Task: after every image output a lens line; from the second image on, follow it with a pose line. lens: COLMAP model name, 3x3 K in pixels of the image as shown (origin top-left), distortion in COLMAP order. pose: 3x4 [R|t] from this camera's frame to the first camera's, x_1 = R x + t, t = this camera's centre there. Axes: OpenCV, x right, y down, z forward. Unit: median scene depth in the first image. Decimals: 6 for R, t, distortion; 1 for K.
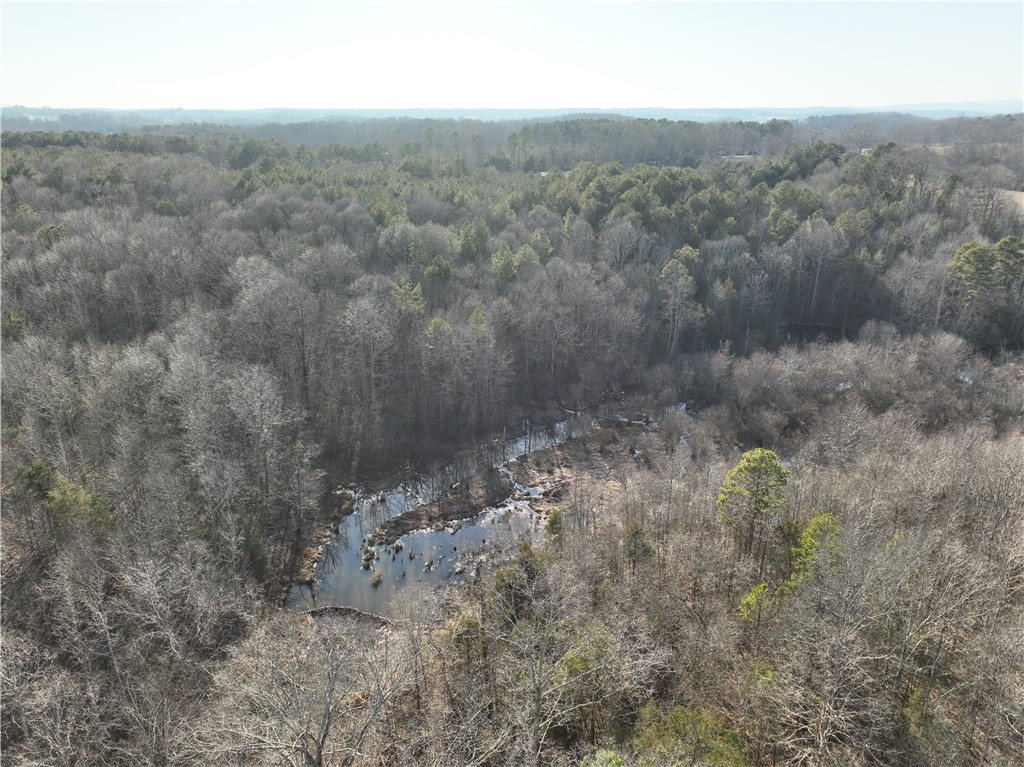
lens RADIAL K [[718.9, 0, 510.0], [0, 718.9, 384.1], [0, 0, 1]] dist [0.007535, 0.007953]
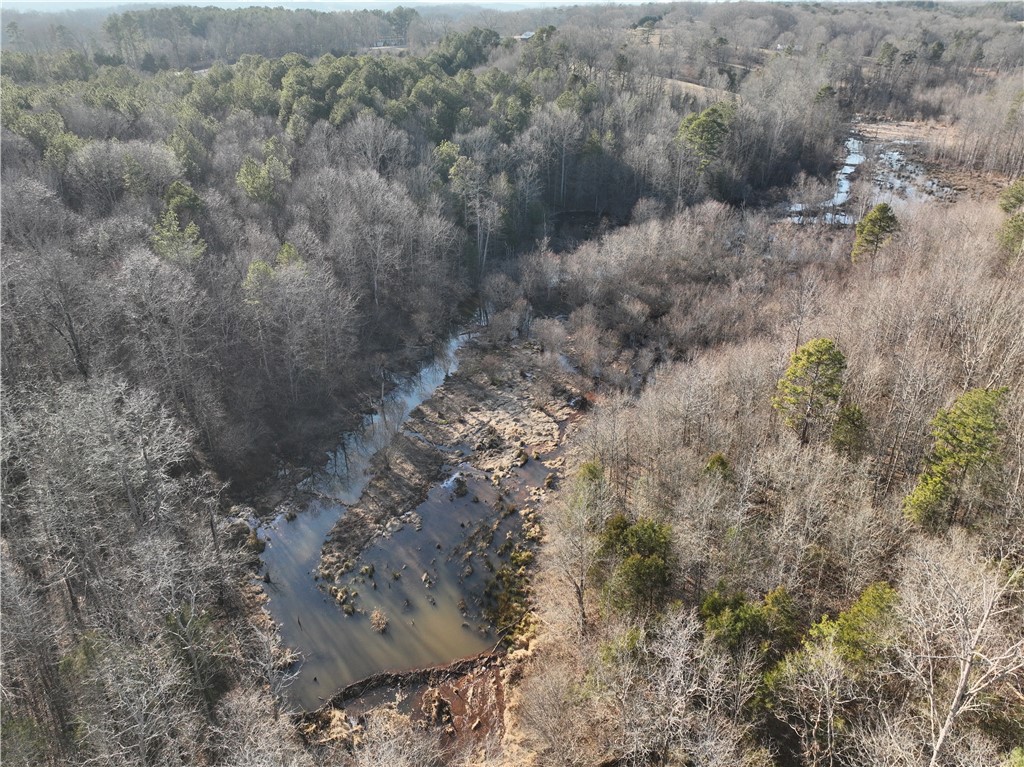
lens RADIAL K [[718.9, 0, 504.4], [0, 718.9, 388.0], [0, 0, 1]] dist [0.007535, 0.007953]
pose [[0.862432, -0.239427, 0.445966, -0.191749], [0.181708, 0.968772, 0.168710, -0.034950], [-0.472433, -0.064465, 0.879006, 0.168776]]
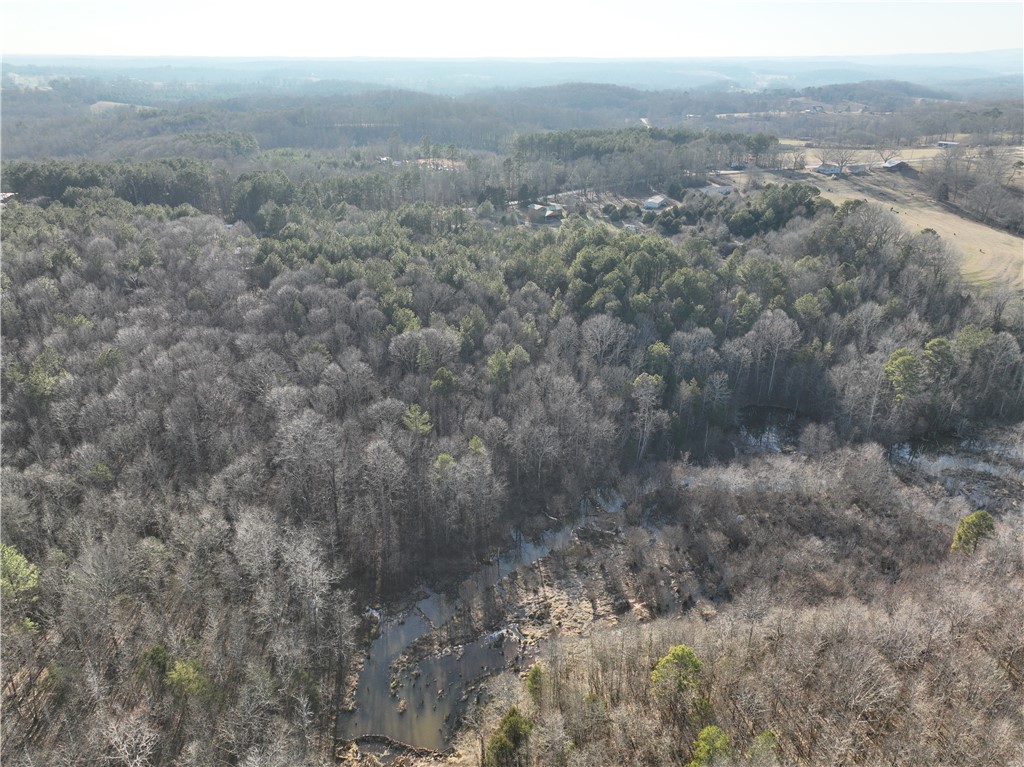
lens RADIAL K [[718.9, 0, 509.7], [0, 718.9, 385.4], [0, 0, 1]] dist [0.007535, 0.007953]
pose [[0.999976, 0.001265, 0.006794, 0.001707], [-0.001717, 0.997764, 0.066818, -0.226843], [-0.006694, -0.066828, 0.997742, -0.158326]]
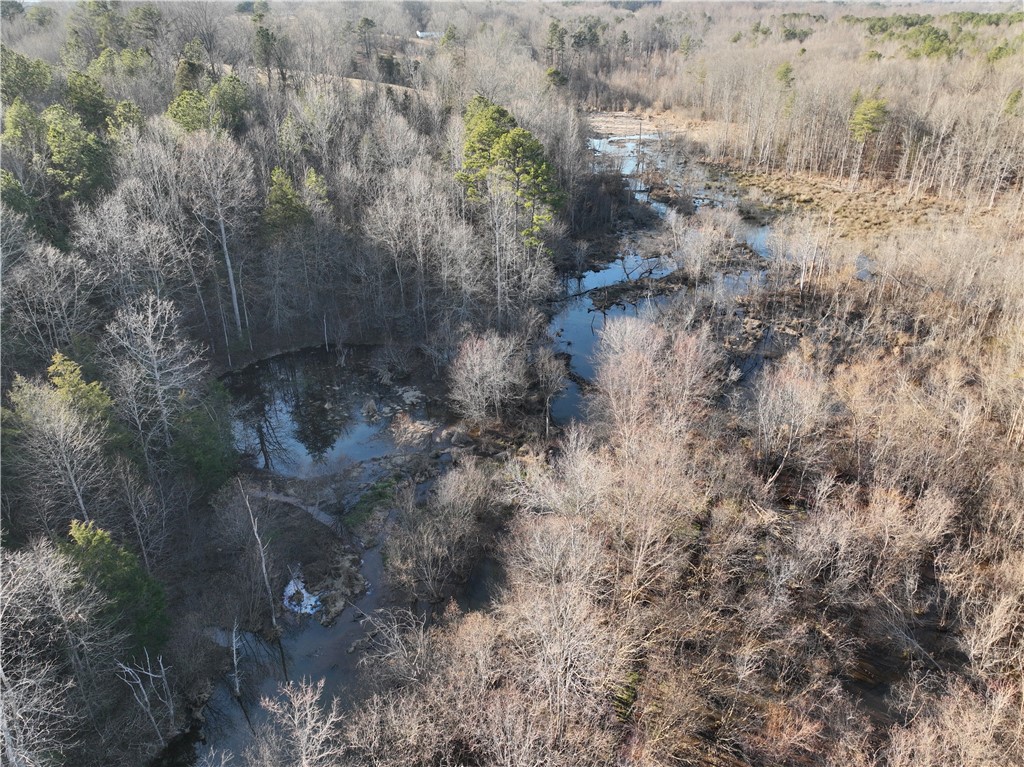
lens RADIAL K [[718.9, 0, 511.4], [0, 718.9, 381.8], [0, 0, 1]] dist [0.007535, 0.007953]
pose [[0.505215, -0.398317, 0.765573, 0.183665], [0.306121, 0.912141, 0.272559, -0.171611], [-0.806875, 0.096657, 0.582761, 0.735676]]
